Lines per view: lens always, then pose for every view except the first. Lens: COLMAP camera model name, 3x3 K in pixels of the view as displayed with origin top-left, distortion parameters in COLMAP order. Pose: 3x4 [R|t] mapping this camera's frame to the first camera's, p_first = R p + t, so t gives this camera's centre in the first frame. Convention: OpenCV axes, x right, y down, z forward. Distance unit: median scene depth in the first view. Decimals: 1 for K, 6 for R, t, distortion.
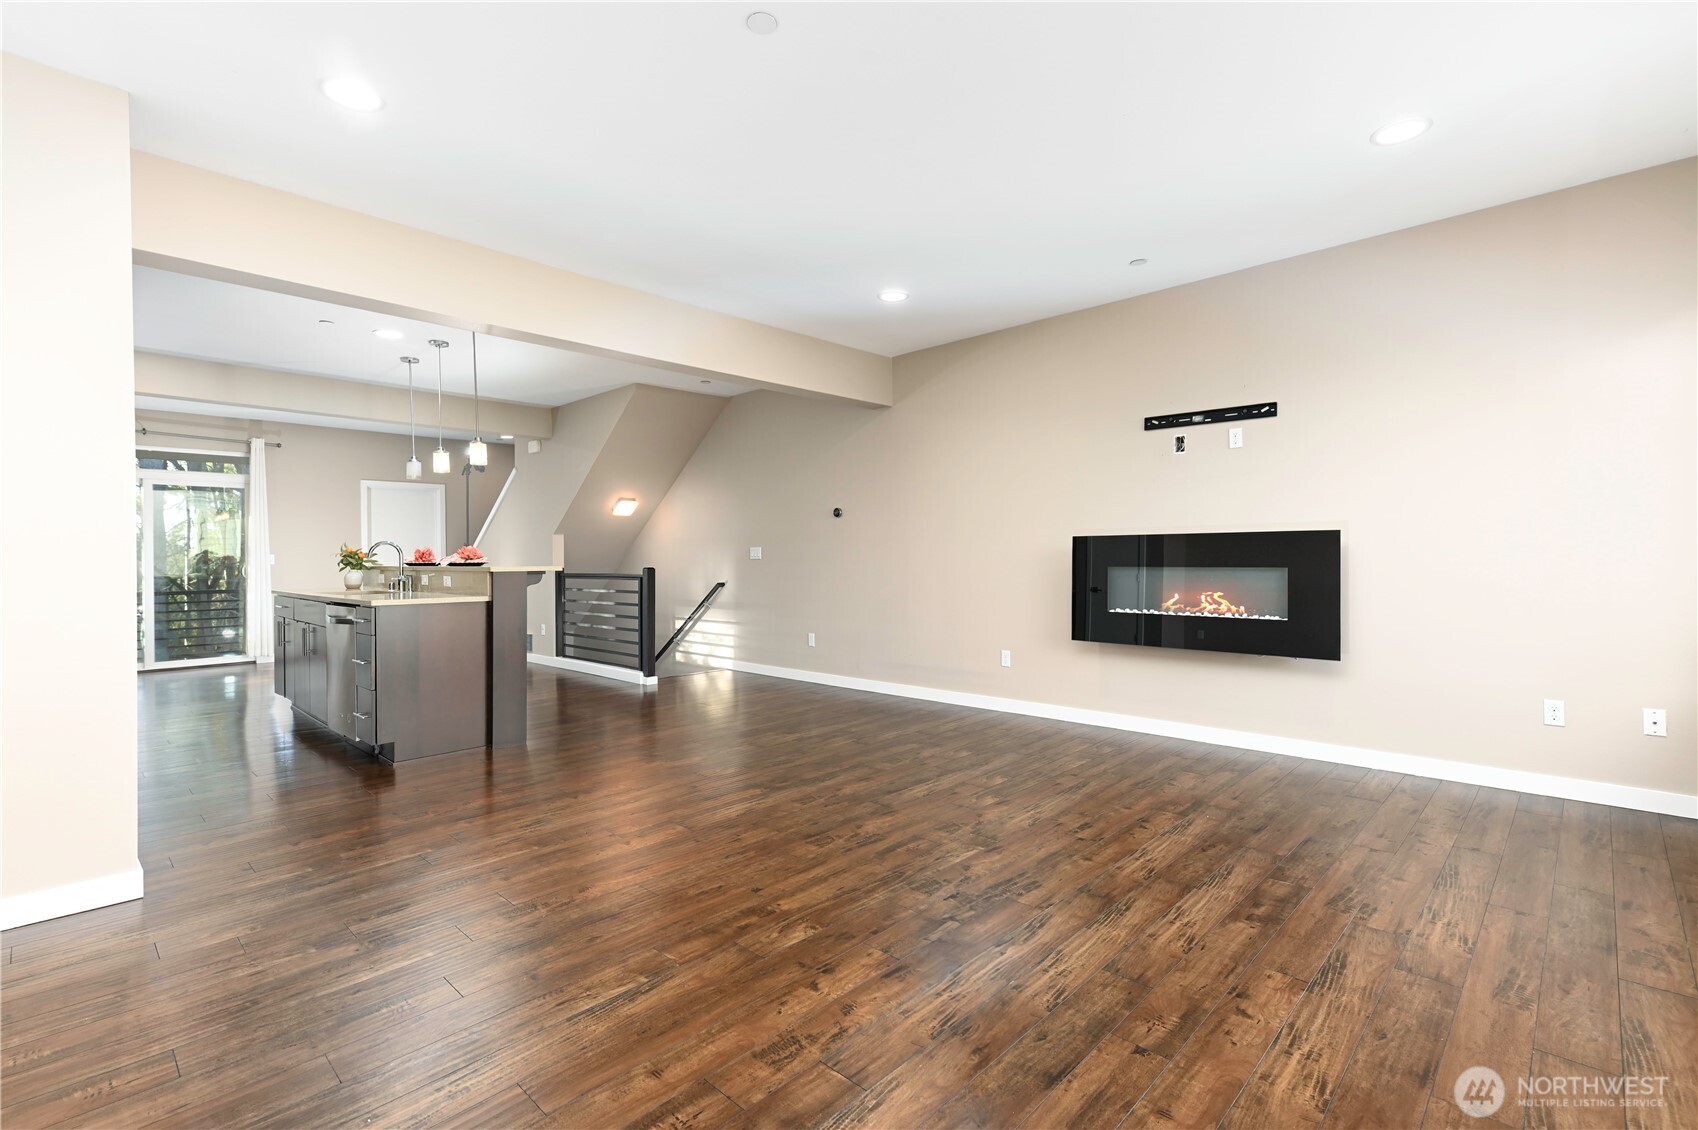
lens RADIAL K [[764.3, 0, 844.2], [0, 764.3, 557.3], [0, 0, 1]] dist [0.016894, -0.000718]
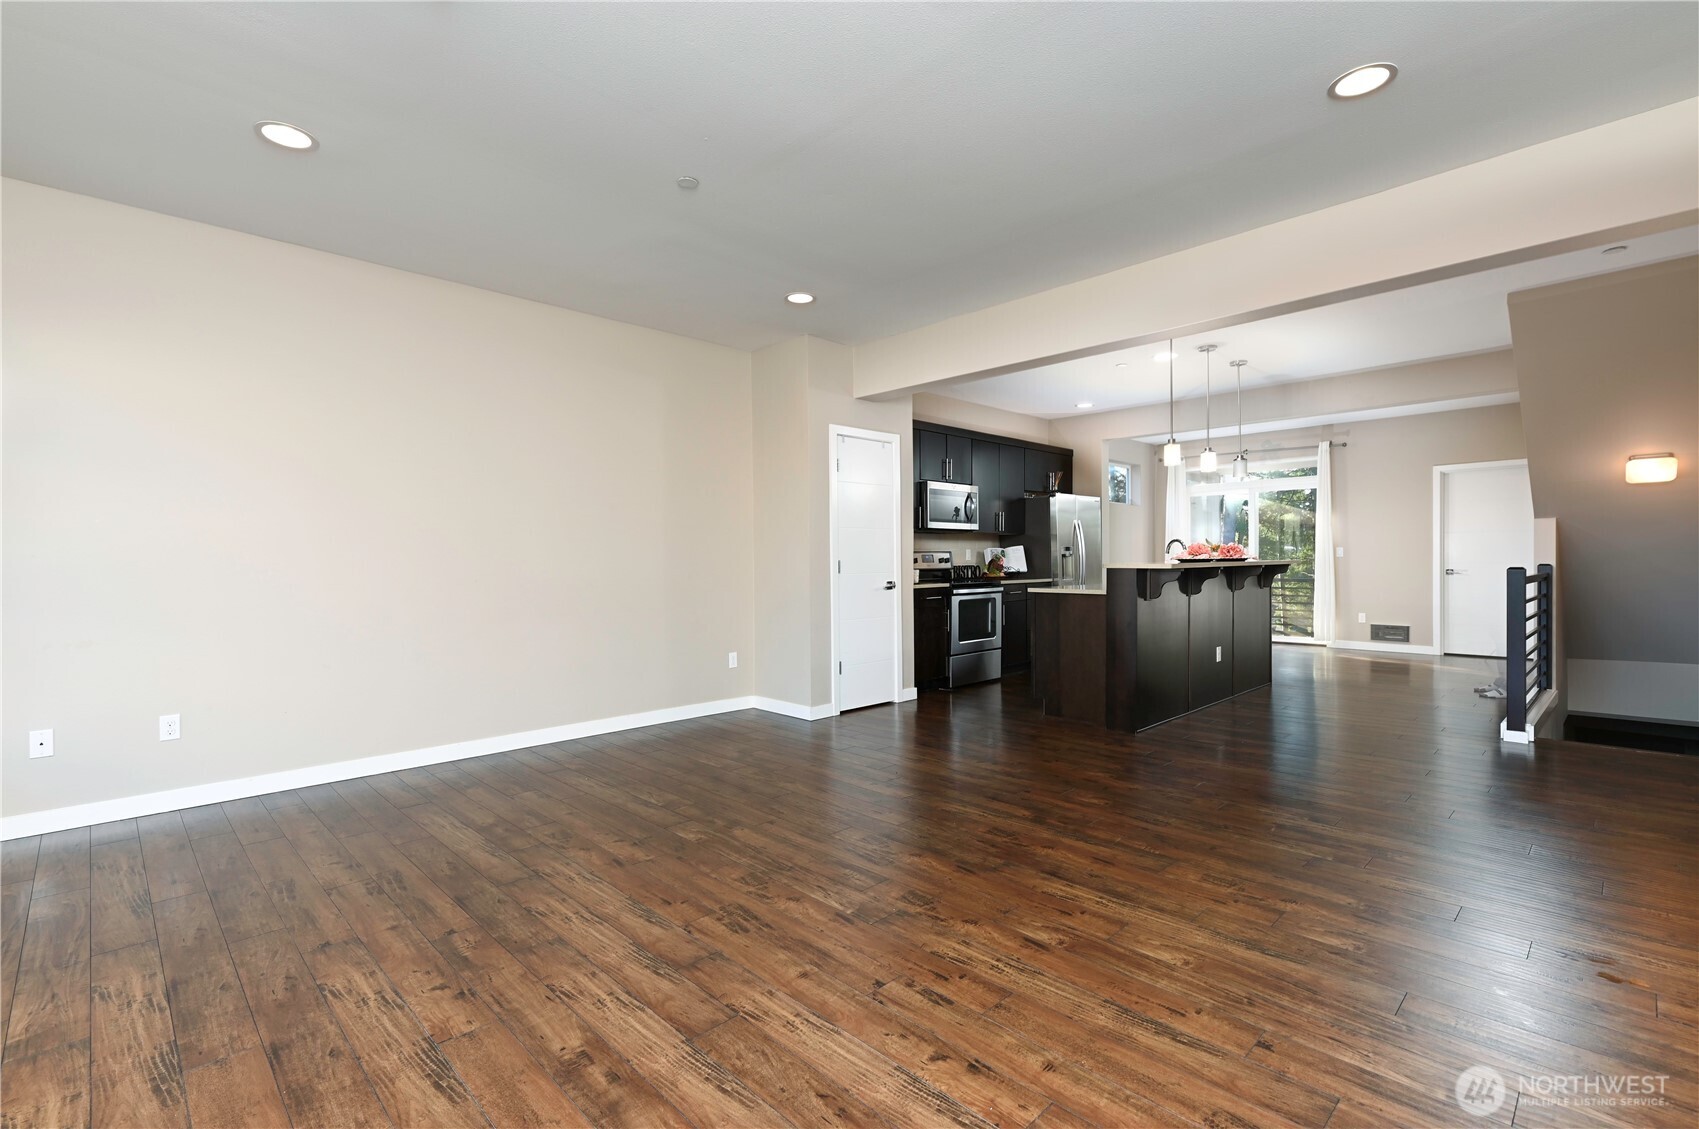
lens RADIAL K [[764.8, 0, 856.7], [0, 764.8, 571.5], [0, 0, 1]] dist [0.016894, -0.000718]
pose [[-0.018908, 0.026759, -0.999463, 1.154853], [0.008579, 0.999609, 0.026601, -0.015616], [0.999784, -0.008072, -0.019130, 1.180095]]
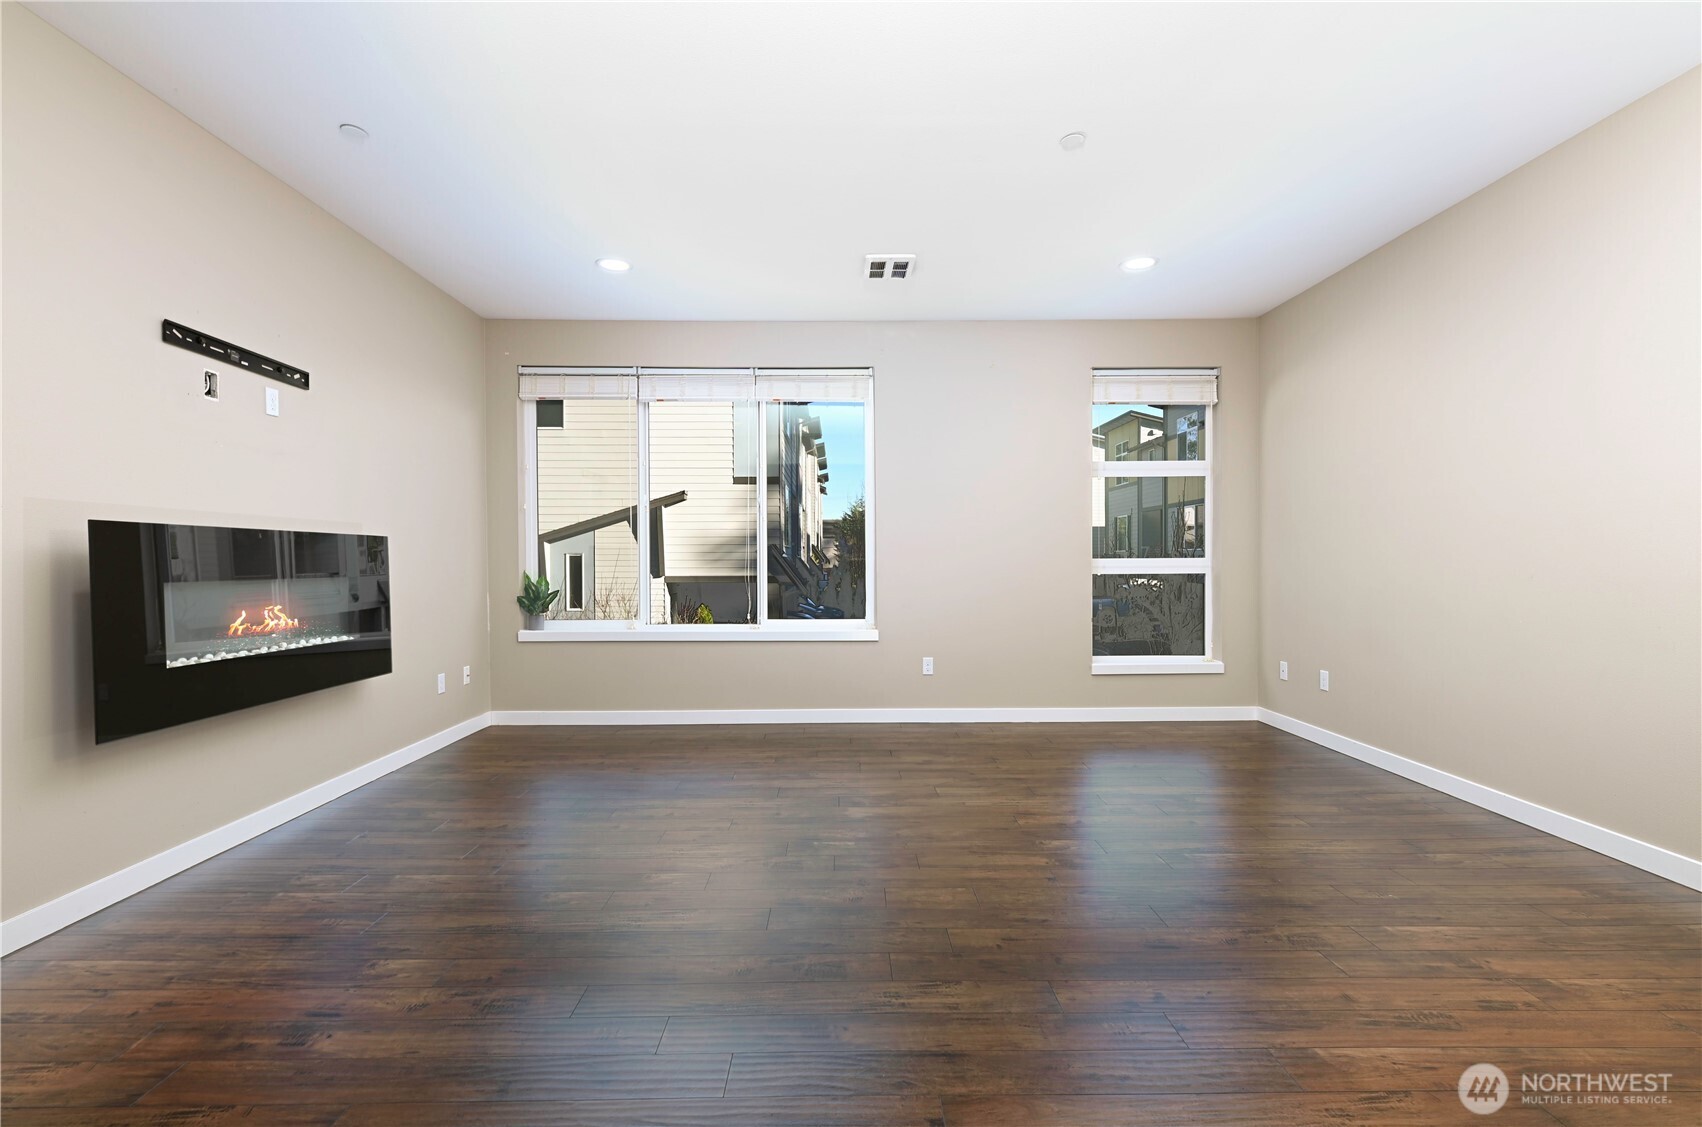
lens RADIAL K [[766.1, 0, 832.6], [0, 766.1, 566.8], [0, 0, 1]] dist [0.016894, -0.000718]
pose [[-0.689478, 0.005932, 0.724282, -0.667190], [0.011571, 0.999929, 0.002825, 0.009405], [-0.724214, 0.010328, -0.689498, 1.937036]]
